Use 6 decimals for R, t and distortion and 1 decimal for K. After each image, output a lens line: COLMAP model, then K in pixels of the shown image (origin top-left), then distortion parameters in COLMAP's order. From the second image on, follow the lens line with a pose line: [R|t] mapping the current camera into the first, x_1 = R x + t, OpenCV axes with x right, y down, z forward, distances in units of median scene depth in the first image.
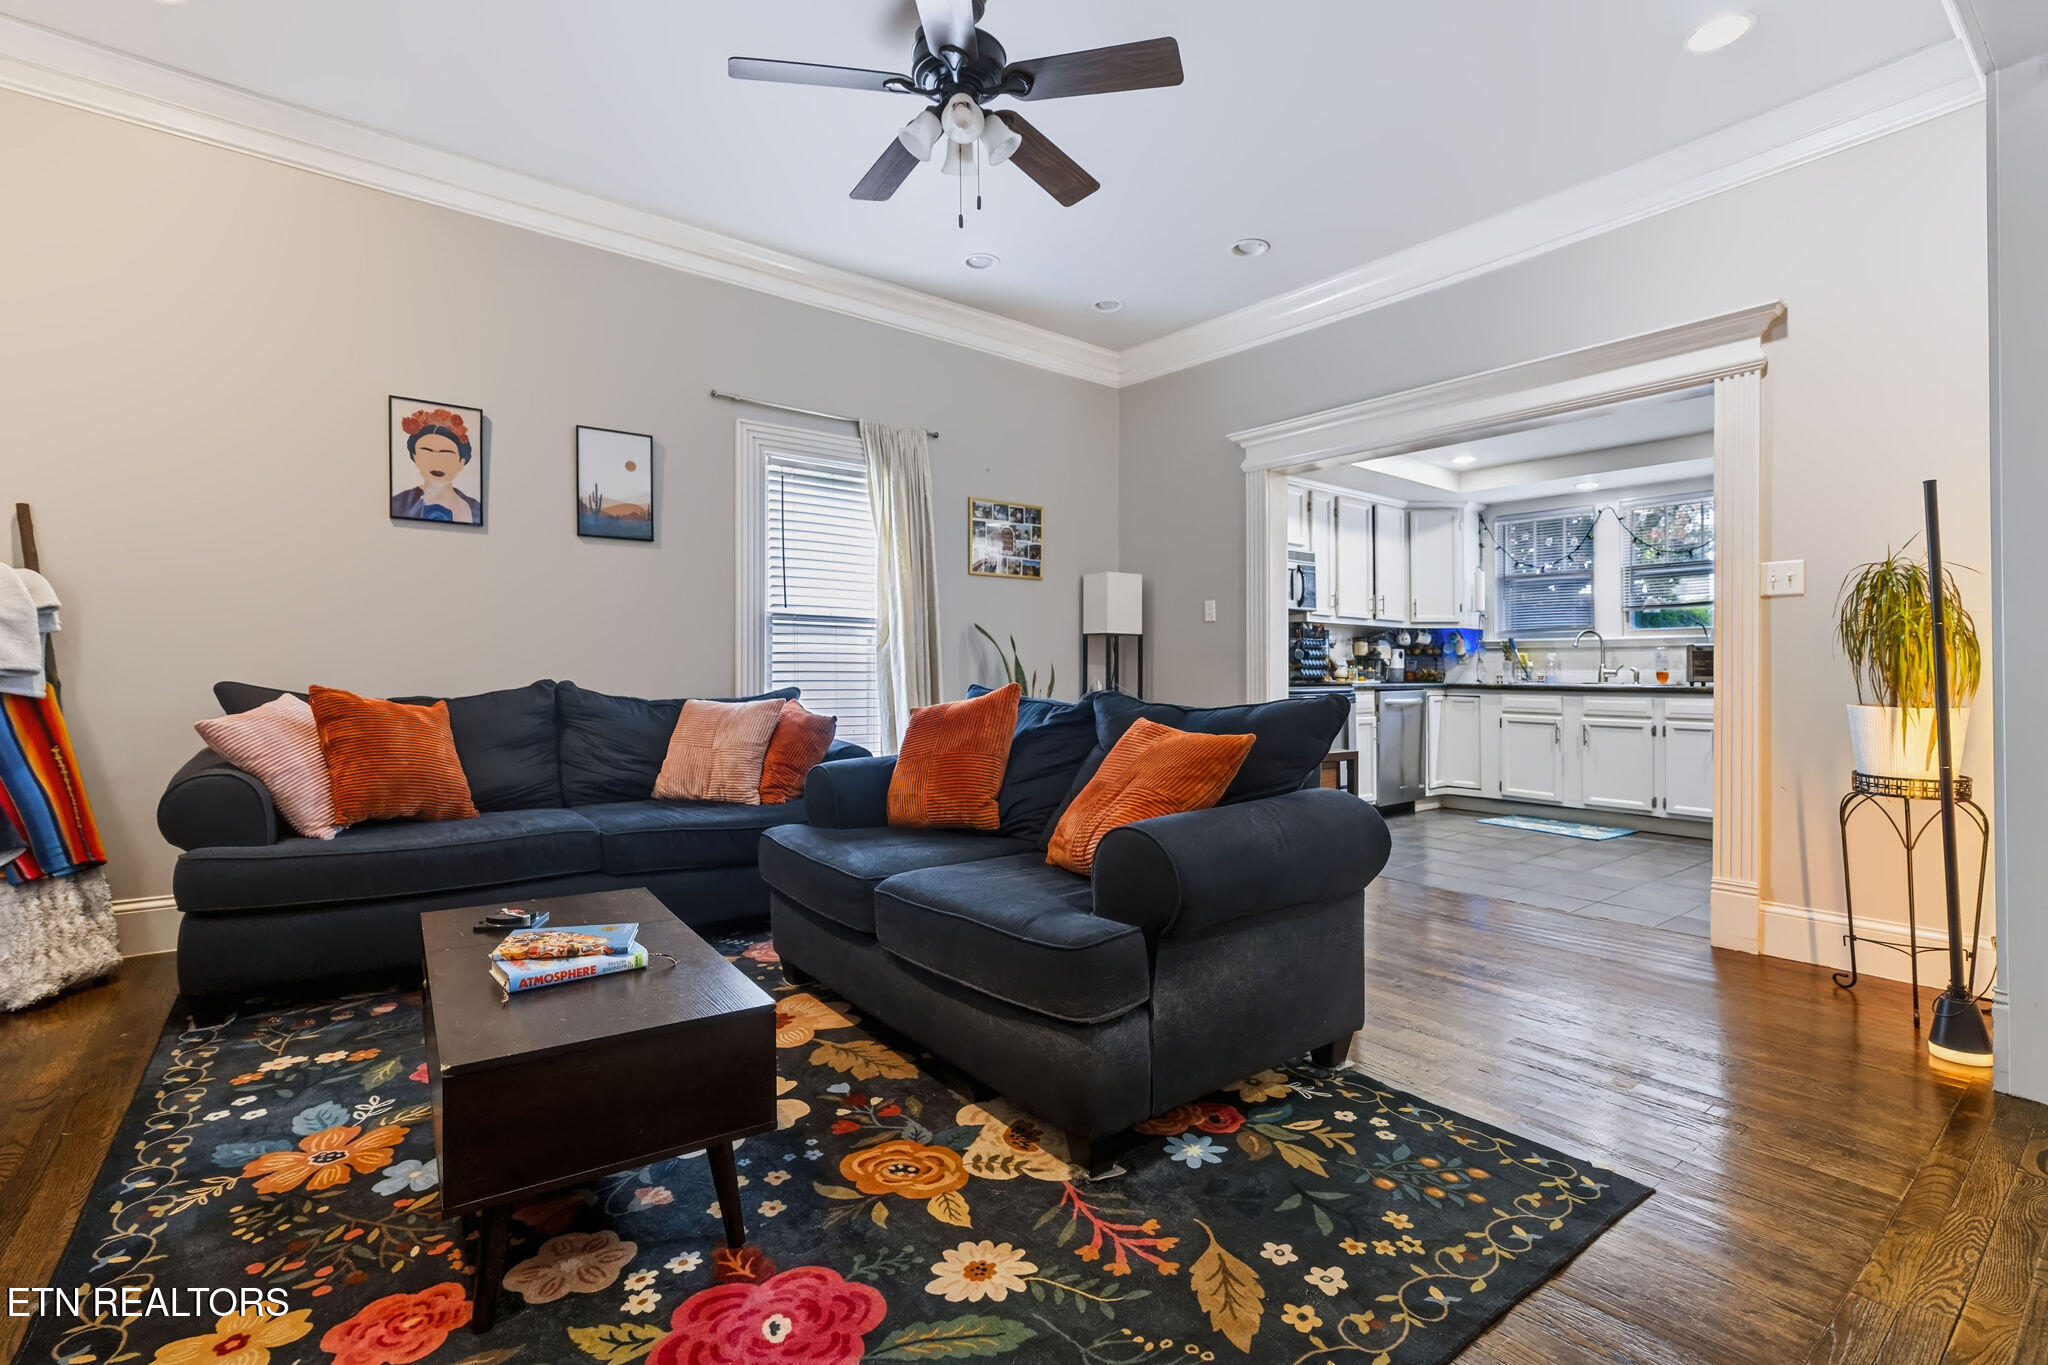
lens RADIAL K [[936.1, 0, 1017.0], [0, 936.1, 662.0], [0, 0, 1]] dist [-0.014814, 0.000336]
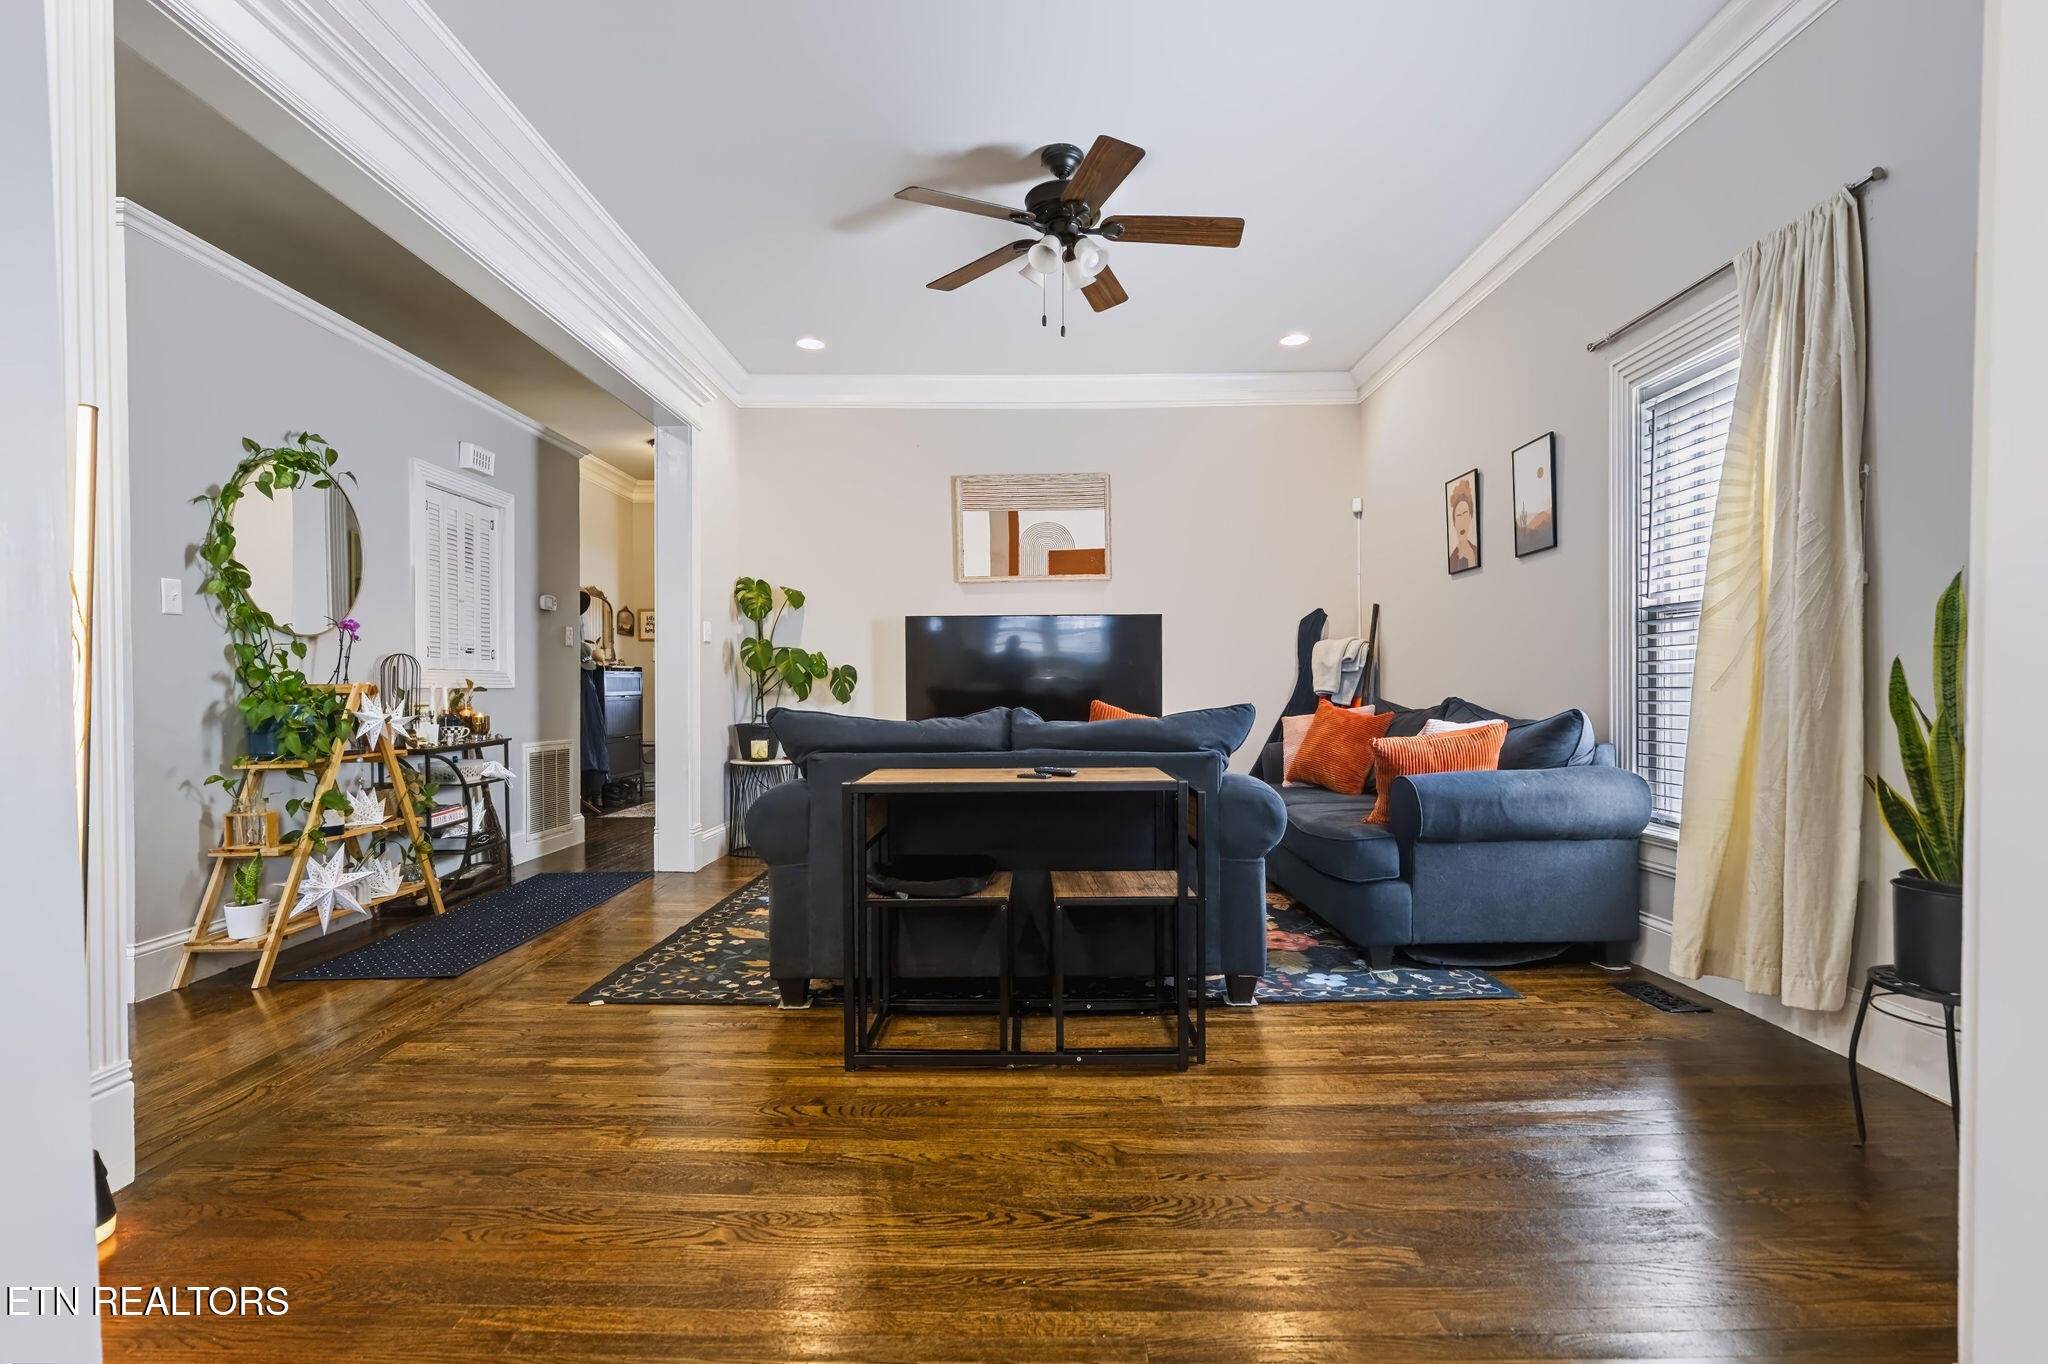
lens RADIAL K [[956.5, 0, 1034.1], [0, 956.5, 705.4], [0, 0, 1]] dist [-0.000982, 0.000286]
pose [[-0.602842, 0.011103, -0.797783, 0.538925], [0.012376, 0.999913, 0.004564, 0.012399], [0.797765, -0.007122, -0.602927, 0.942657]]
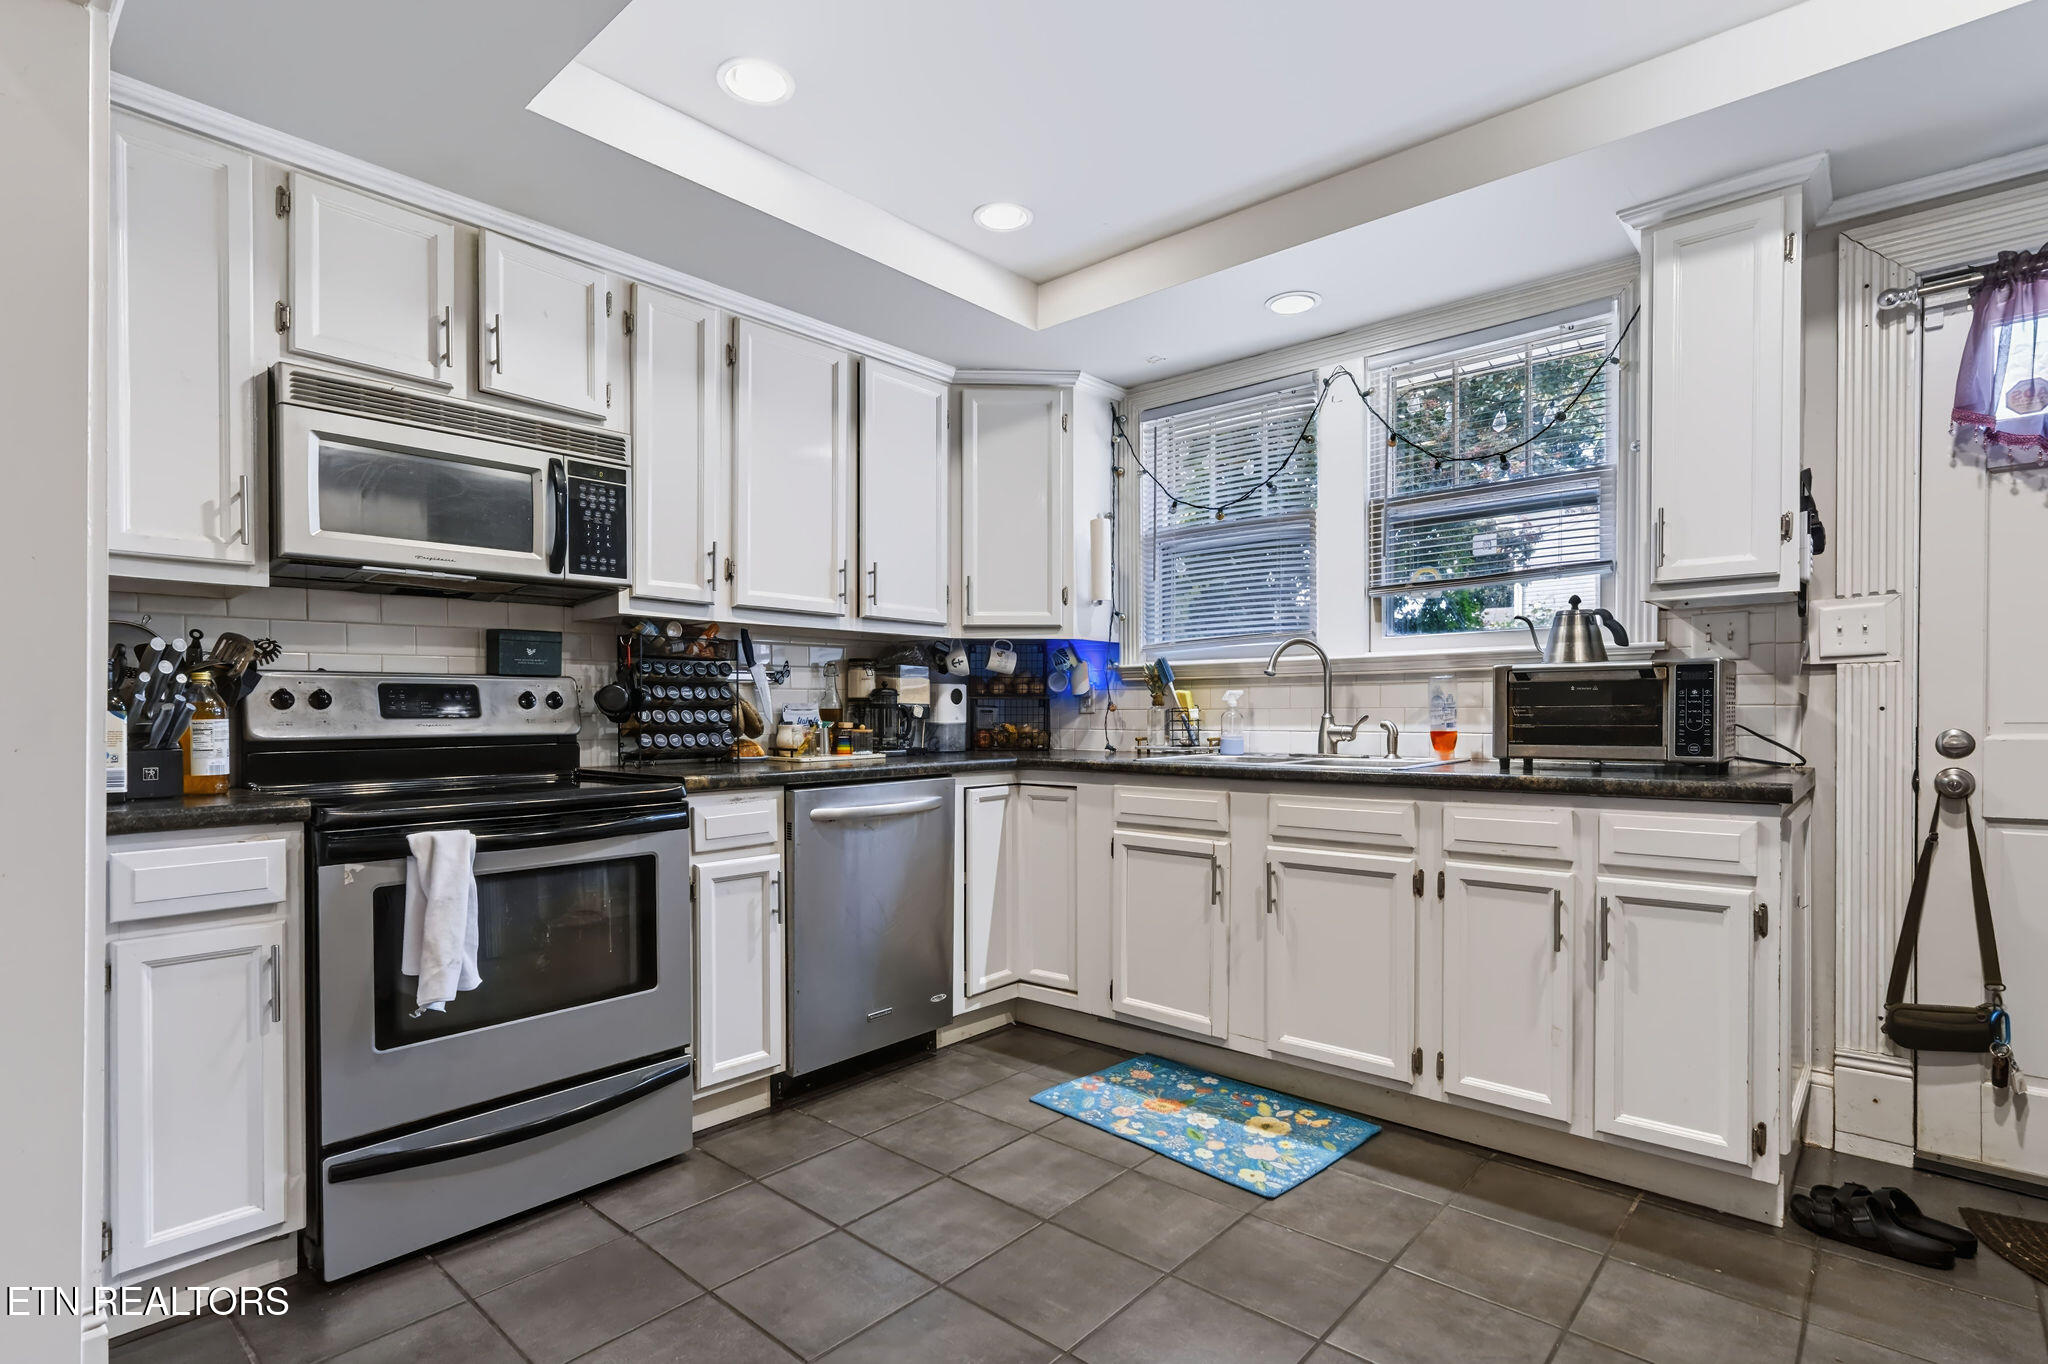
lens RADIAL K [[1000.3, 0, 1023.2], [0, 1000.3, 732.0], [0, 0, 1]] dist [-0.001298, 0.000071]
pose [[0.983955, -0.014153, 0.177854, 0.495866], [0.008455, 0.999428, 0.032754, -0.007591], [-0.178216, -0.030725, 0.983512, 0.682045]]
